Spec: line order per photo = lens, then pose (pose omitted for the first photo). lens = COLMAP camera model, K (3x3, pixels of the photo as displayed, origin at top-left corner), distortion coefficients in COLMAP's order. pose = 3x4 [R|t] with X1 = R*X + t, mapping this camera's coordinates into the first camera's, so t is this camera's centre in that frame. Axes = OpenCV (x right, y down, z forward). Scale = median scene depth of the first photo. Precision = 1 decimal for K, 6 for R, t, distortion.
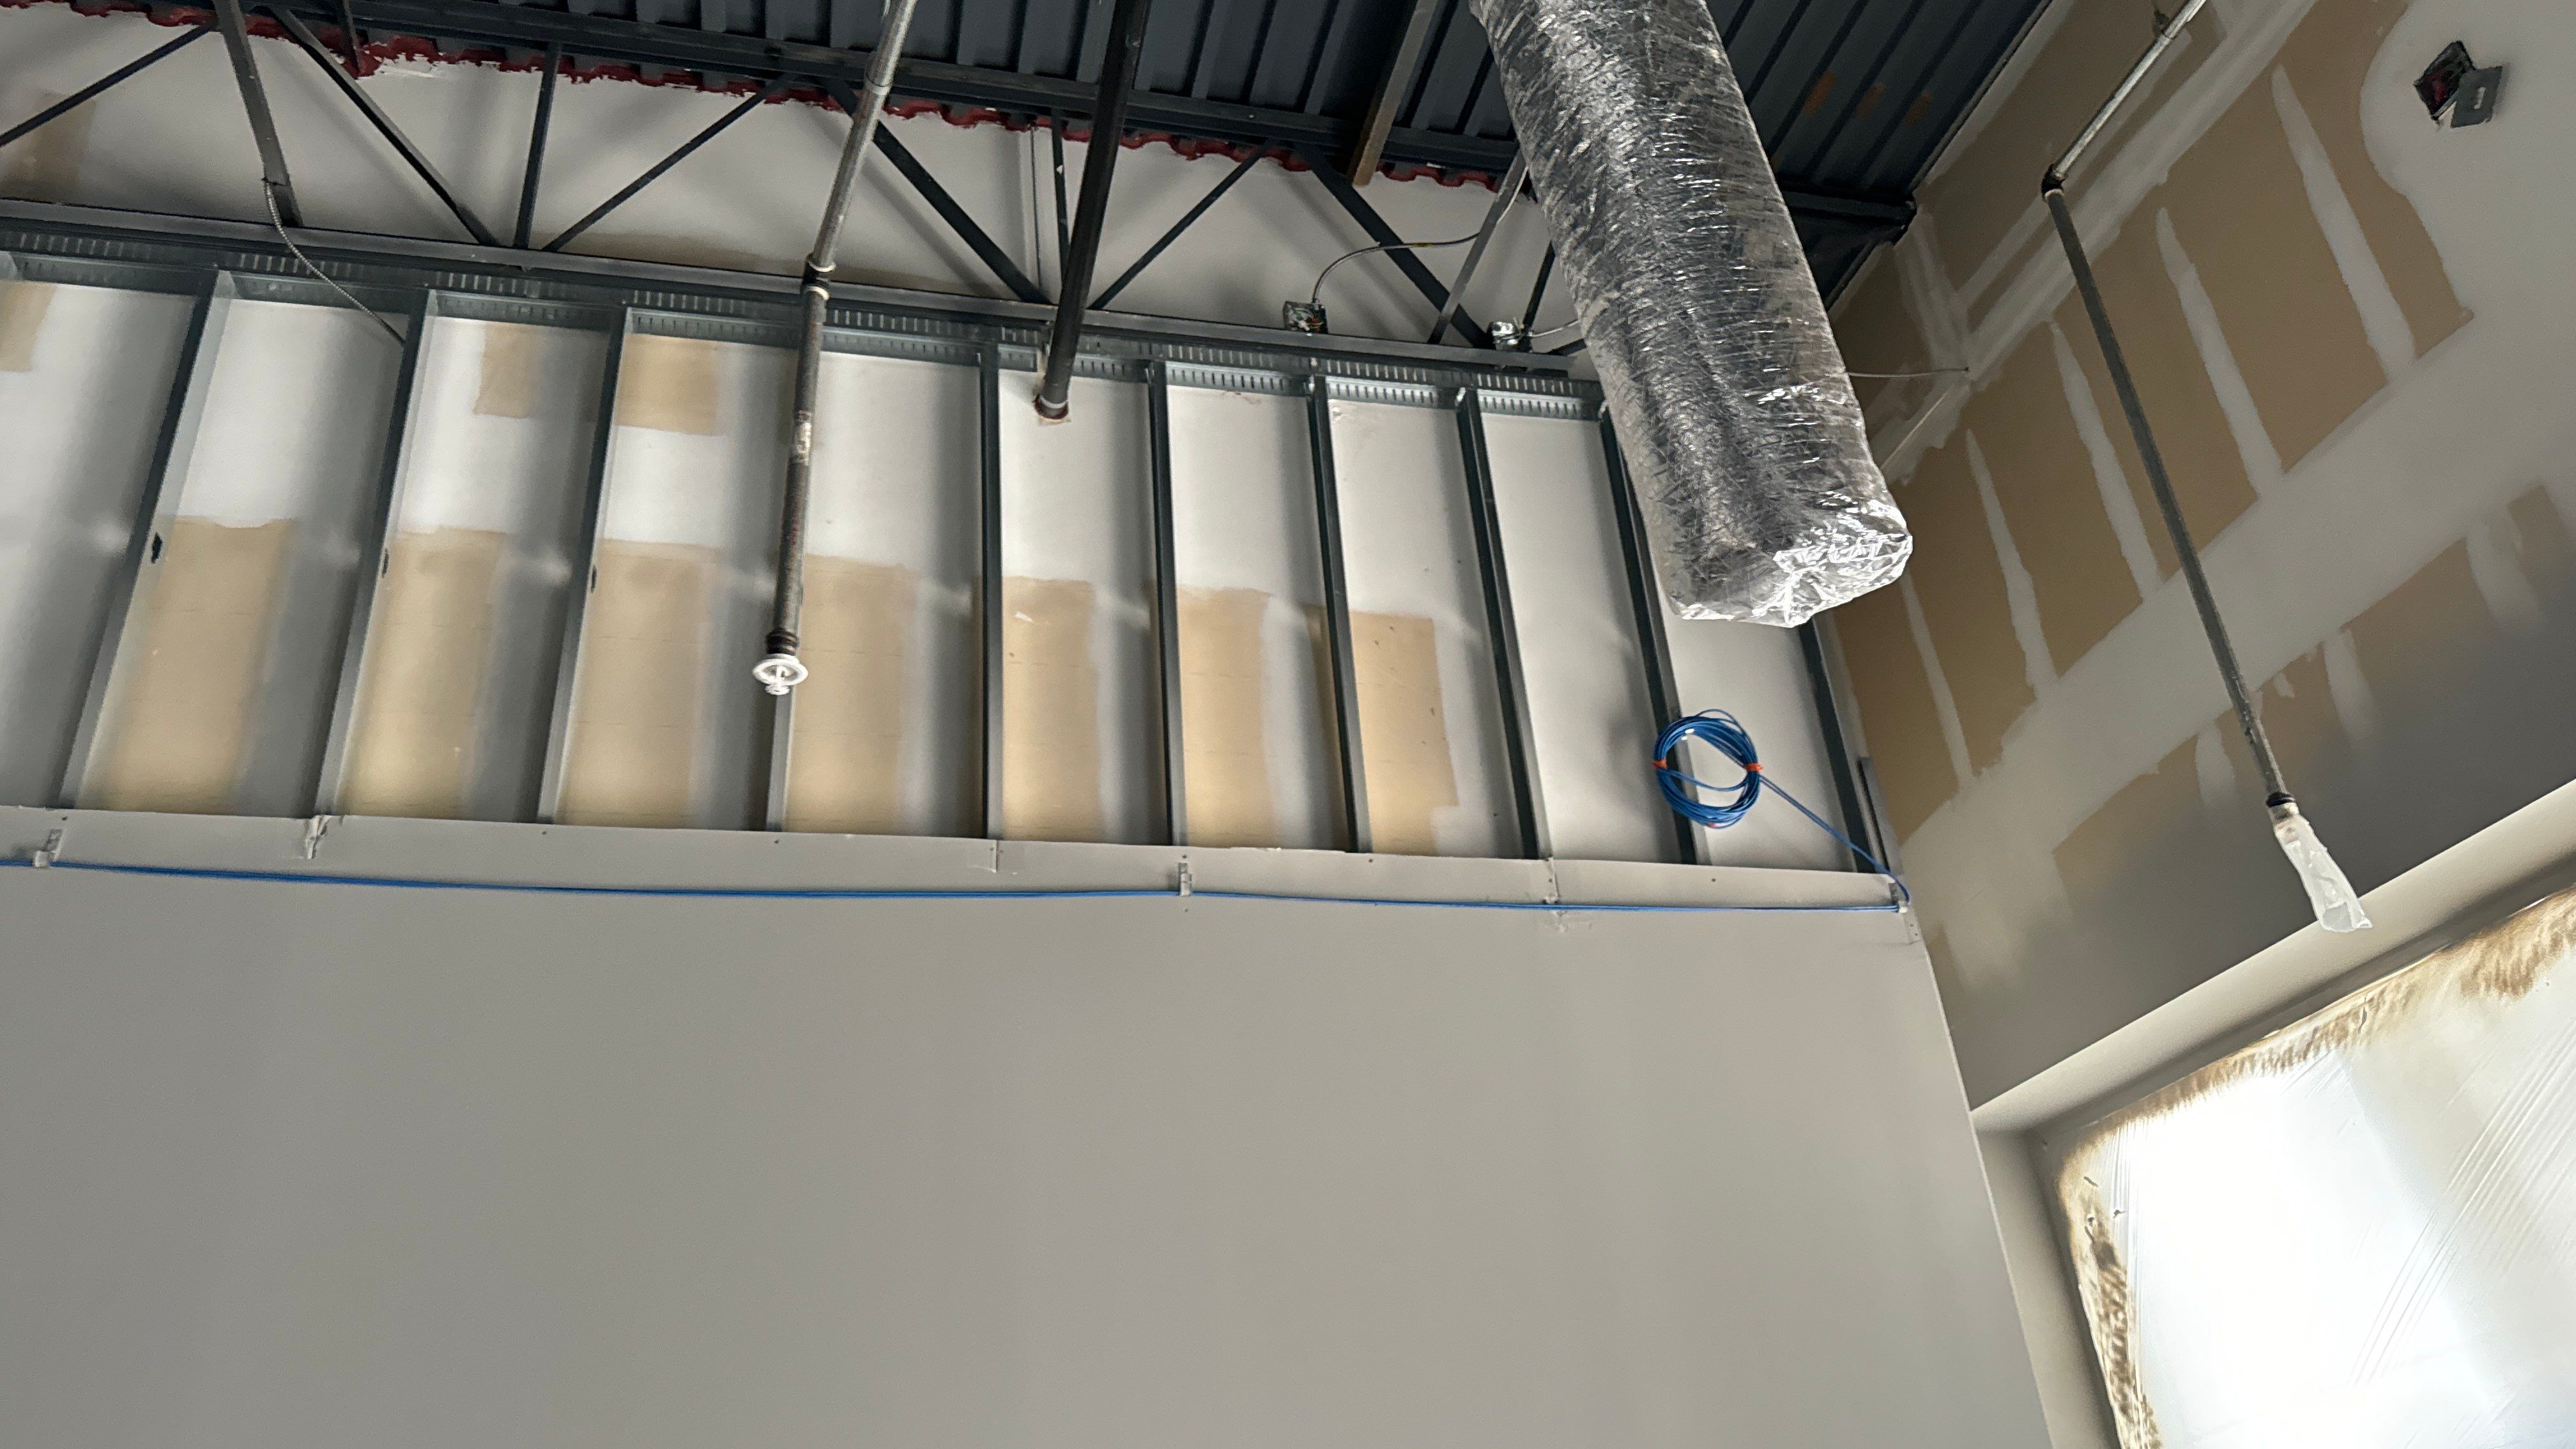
lens RADIAL K [[1815.8, 0, 1288.0], [0, 1815.8, 724.5], [0, 0, 1]] dist [0.118280, -0.164137]
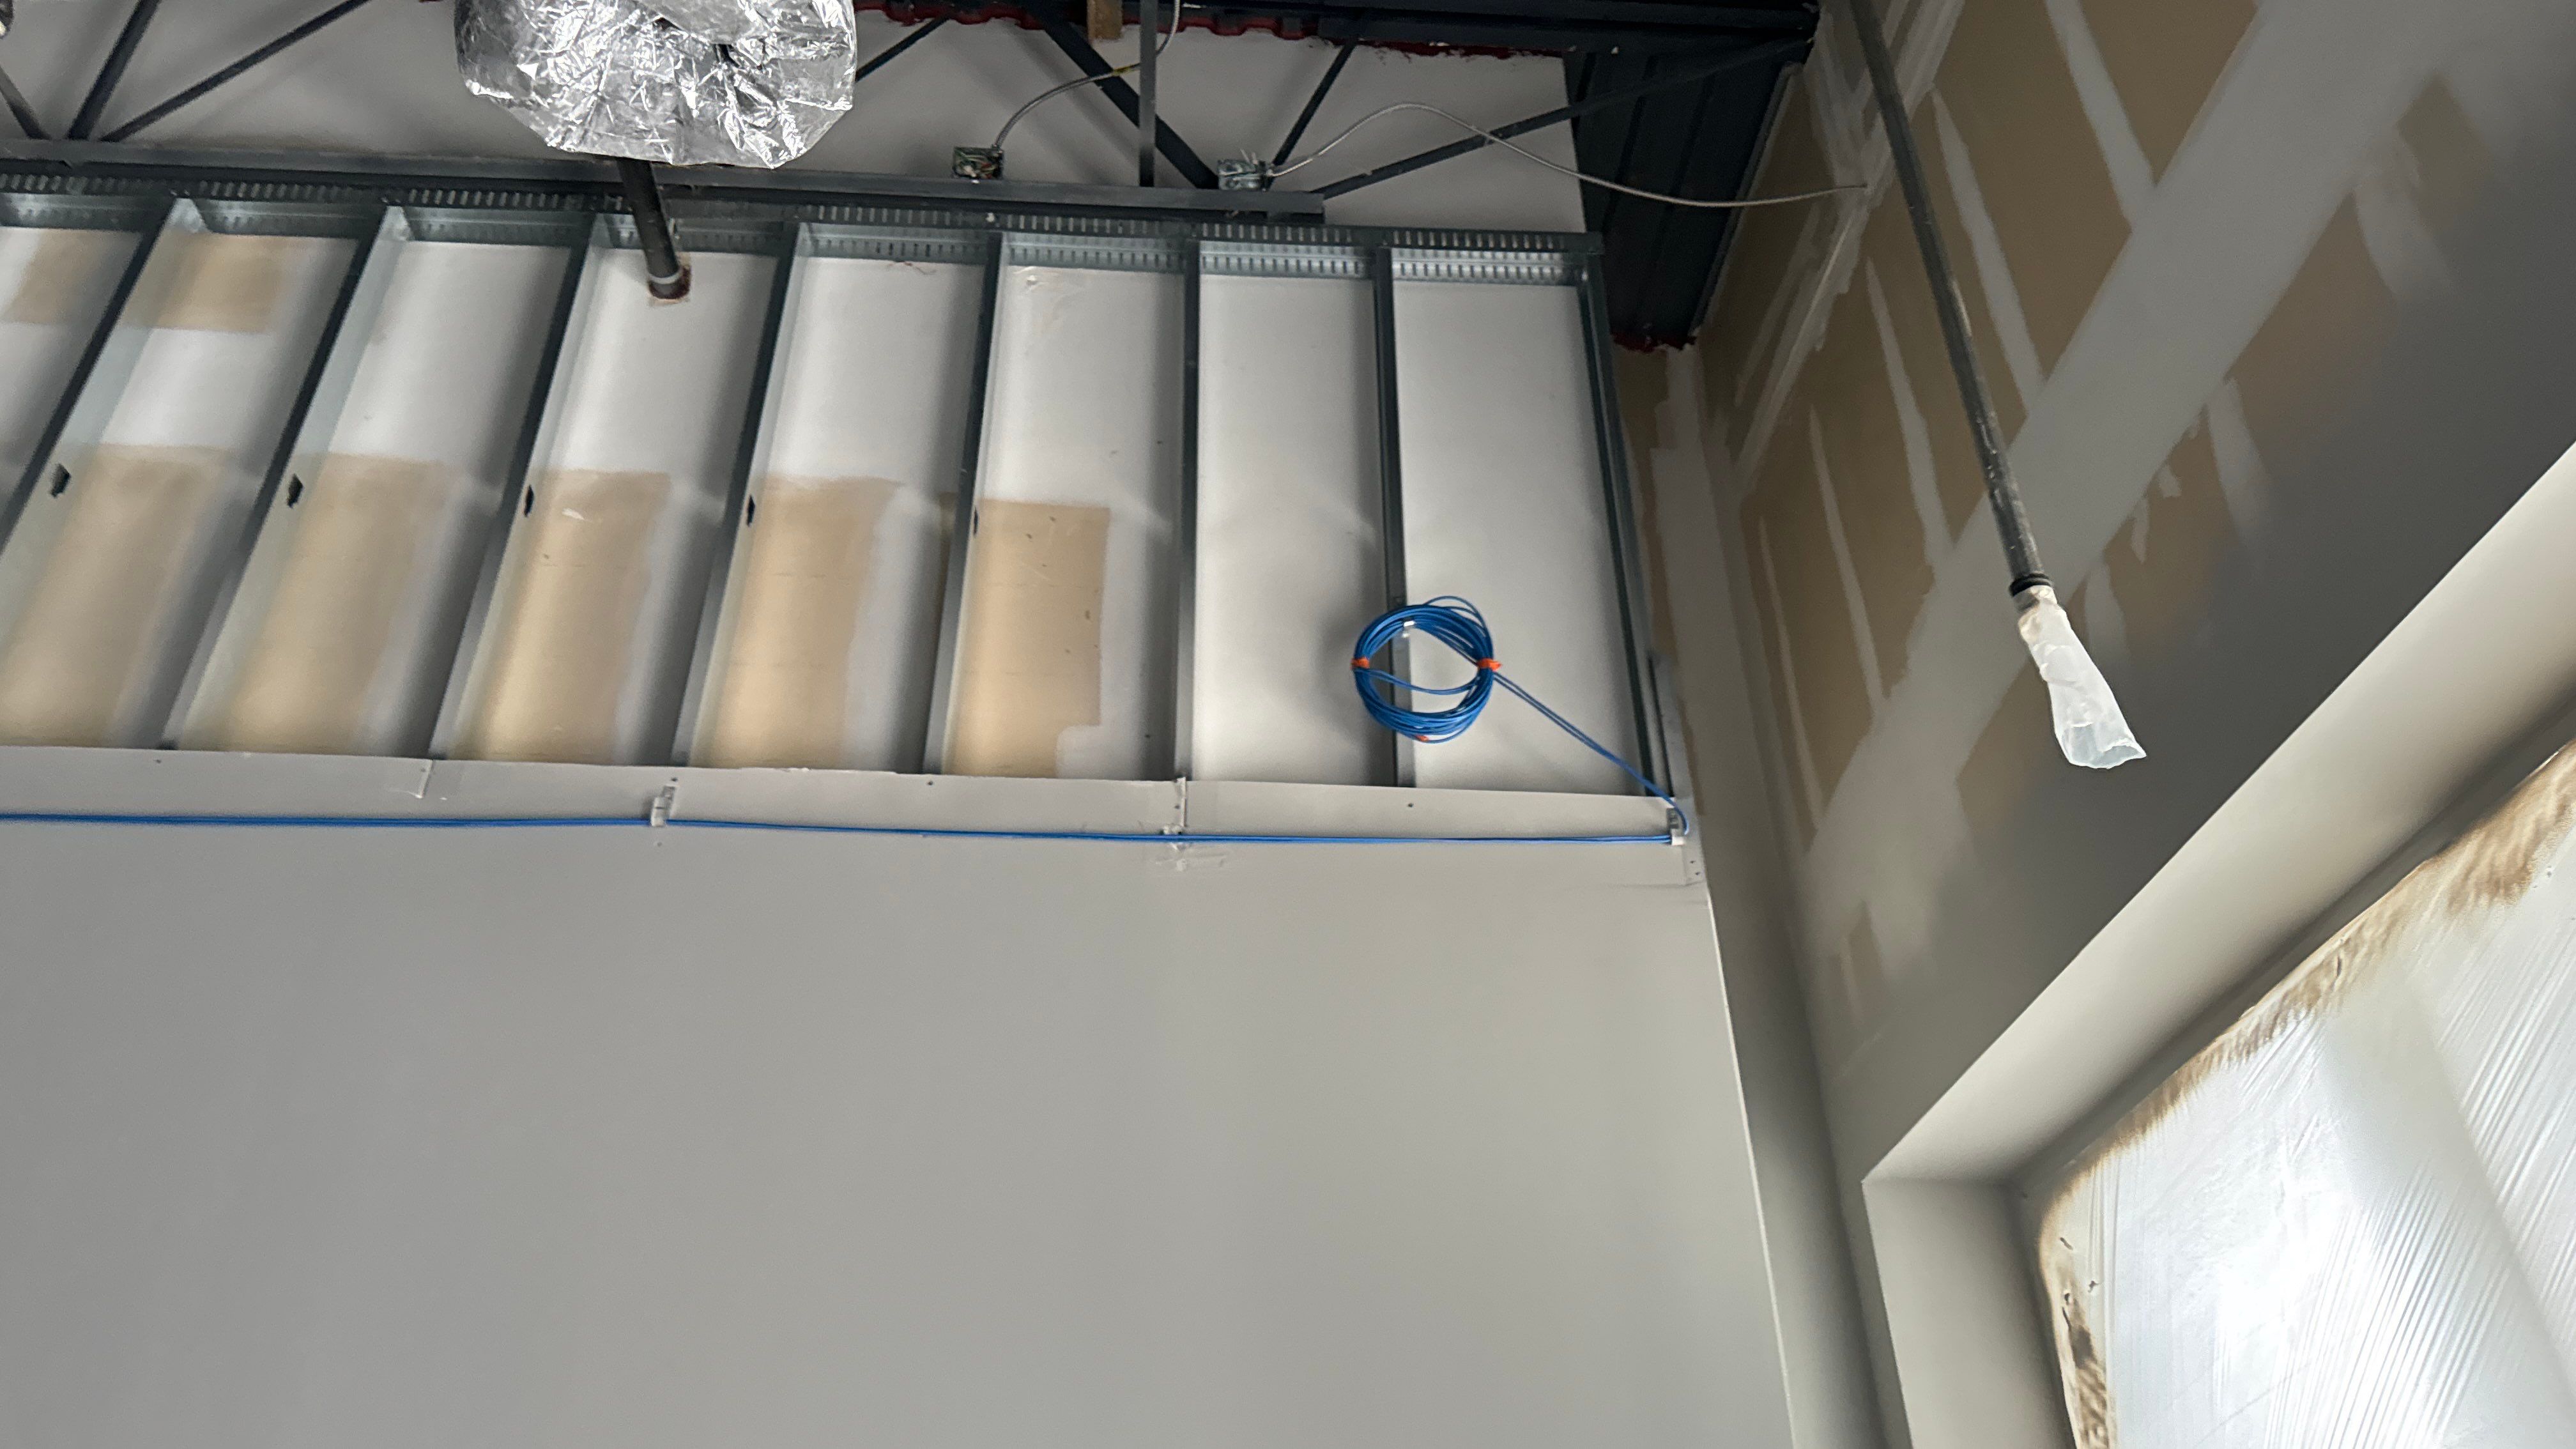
lens RADIAL K [[1764.3, 0, 1330.4], [0, 1764.3, 734.2], [0, 0, 1]] dist [0.124363, -0.205593]
pose [[0.981221, -0.039650, -0.188768, 0.328562], [0.024662, 0.996401, -0.081096, 0.110560], [0.191304, 0.074917, 0.978668, 0.272628]]
